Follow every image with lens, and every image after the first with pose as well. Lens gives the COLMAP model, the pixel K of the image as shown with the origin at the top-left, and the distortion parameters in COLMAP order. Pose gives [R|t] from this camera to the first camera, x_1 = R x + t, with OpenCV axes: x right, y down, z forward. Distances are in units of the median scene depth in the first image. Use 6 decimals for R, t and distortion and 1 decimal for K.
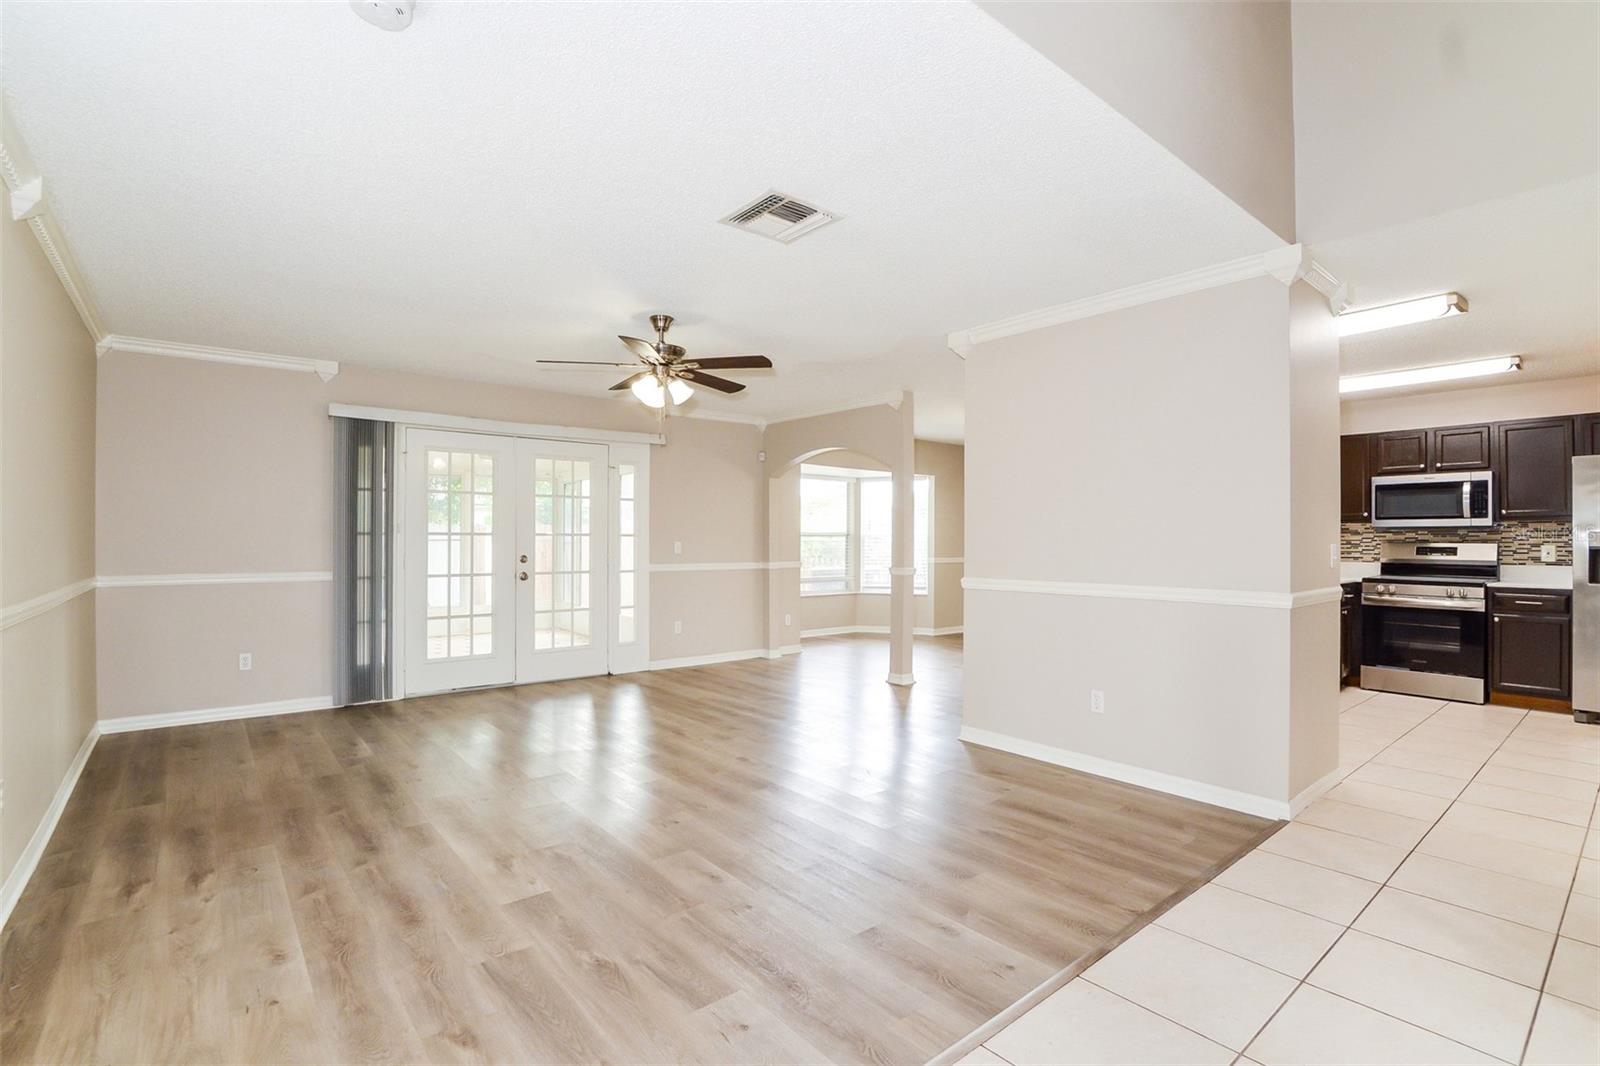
lens RADIAL K [[738.4, 0, 823.9], [0, 738.4, 536.5], [0, 0, 1]] dist [-0.025760, 0.000319]
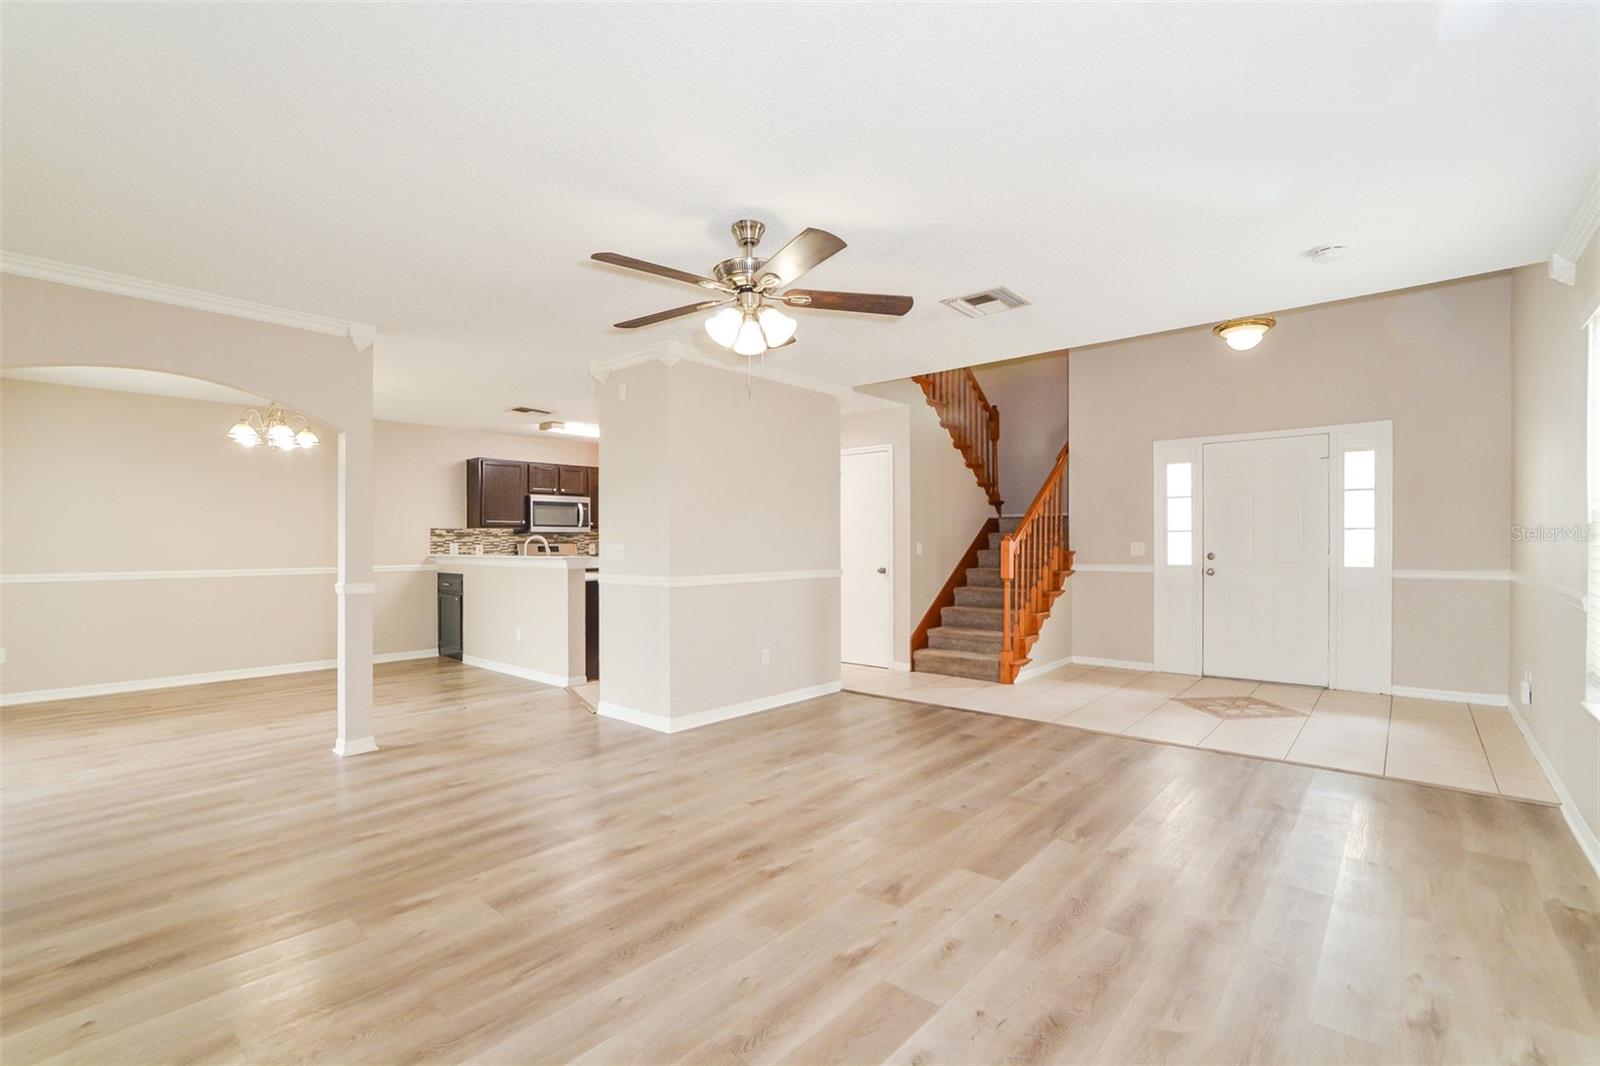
lens RADIAL K [[705.6, 0, 776.9], [0, 705.6, 560.2], [0, 0, 1]] dist [-0.024617, 0.000245]
pose [[-0.127082, -0.033585, 0.991324, -0.630952], [-0.004763, 0.999436, 0.033249, -0.006809], [-0.991881, -0.000496, -0.127170, 0.759869]]
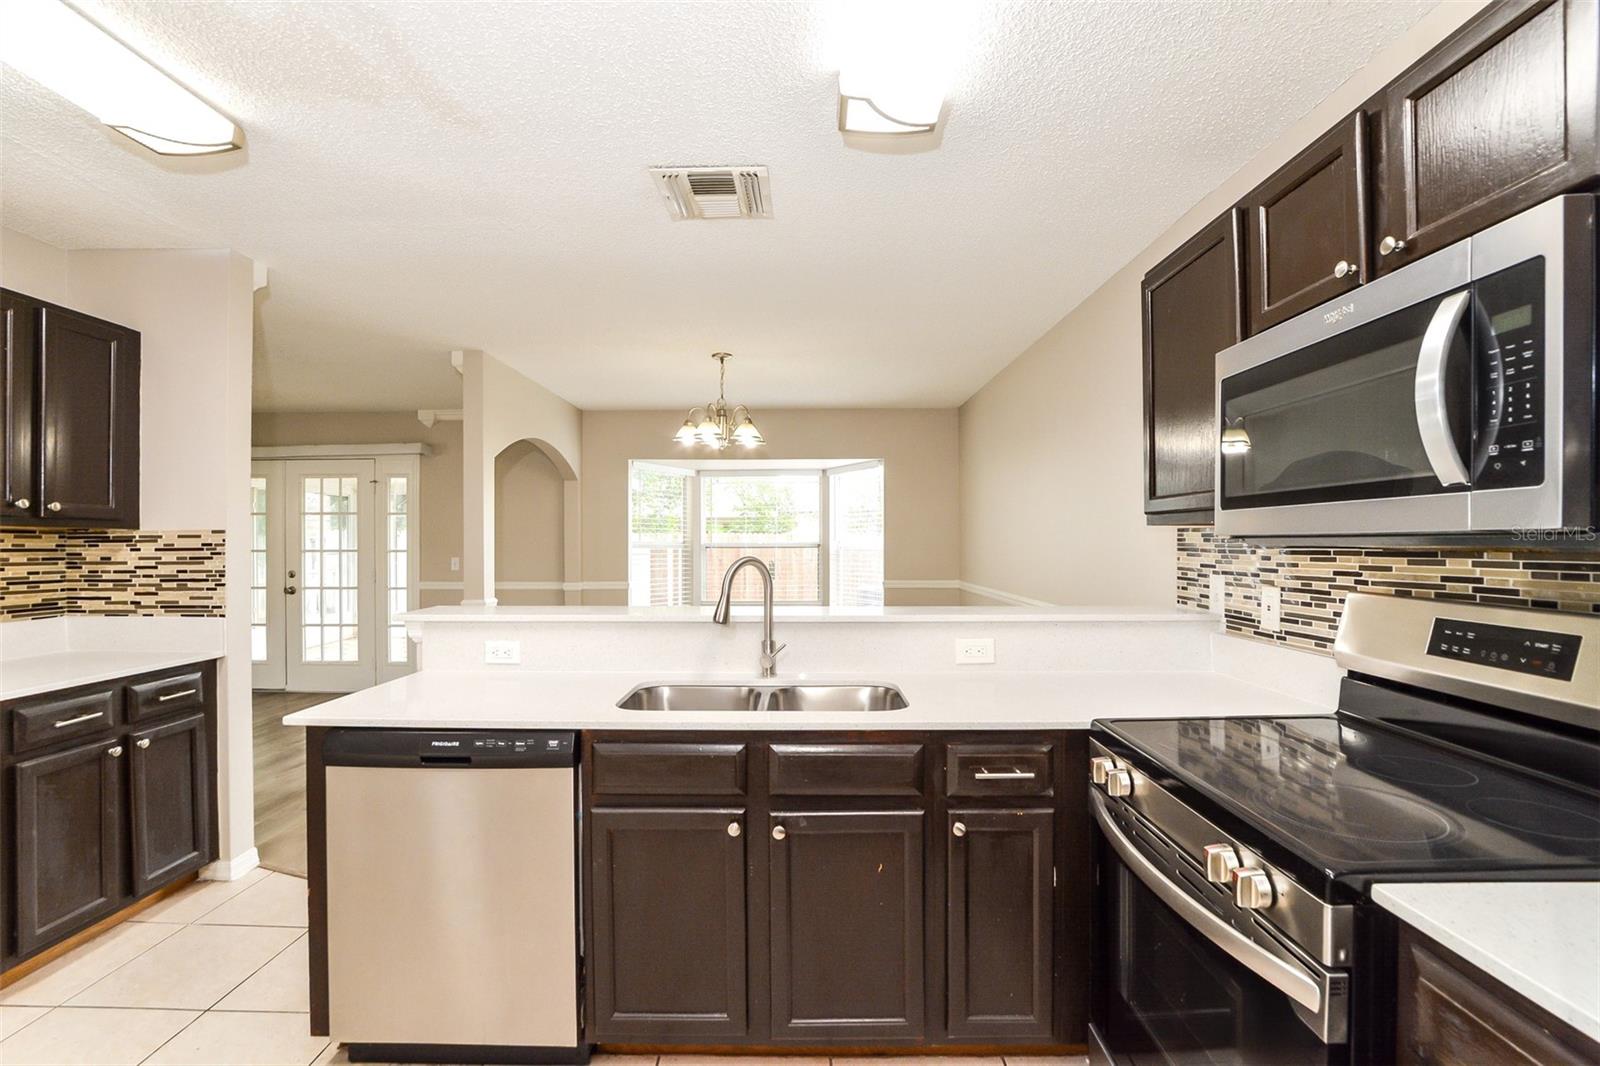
lens RADIAL K [[727.2, 0, 800.6], [0, 727.2, 539.8], [0, 0, 1]] dist [-0.033338, 0.000099]
pose [[0.755616, -0.006114, -0.654986, 0.863336], [0.007164, 0.999974, -0.001070, -0.013336], [0.654975, -0.003883, 0.755640, 0.739078]]
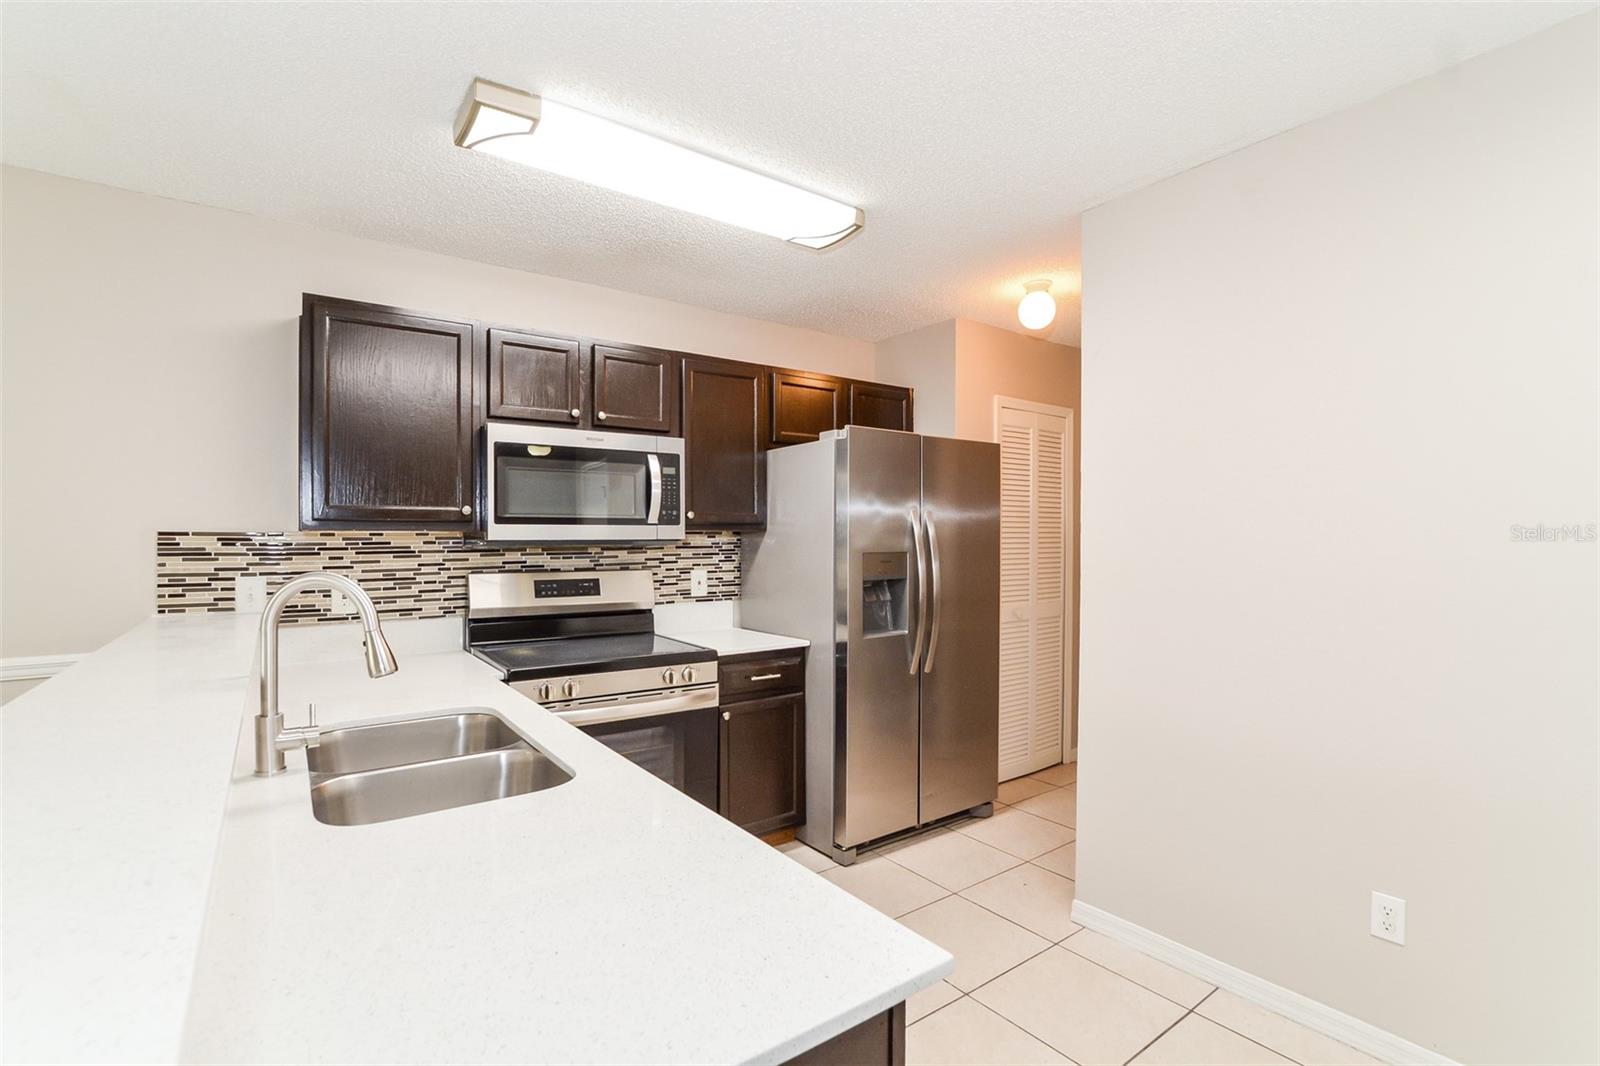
lens RADIAL K [[727.2, 0, 800.6], [0, 727.2, 539.8], [0, 0, 1]] dist [-0.033338, 0.000099]
pose [[0.076837, -0.003655, 0.997037, 0.371456], [0.000997, 0.999993, 0.003589, -0.015764], [-0.997043, 0.000718, 0.076840, 0.836310]]
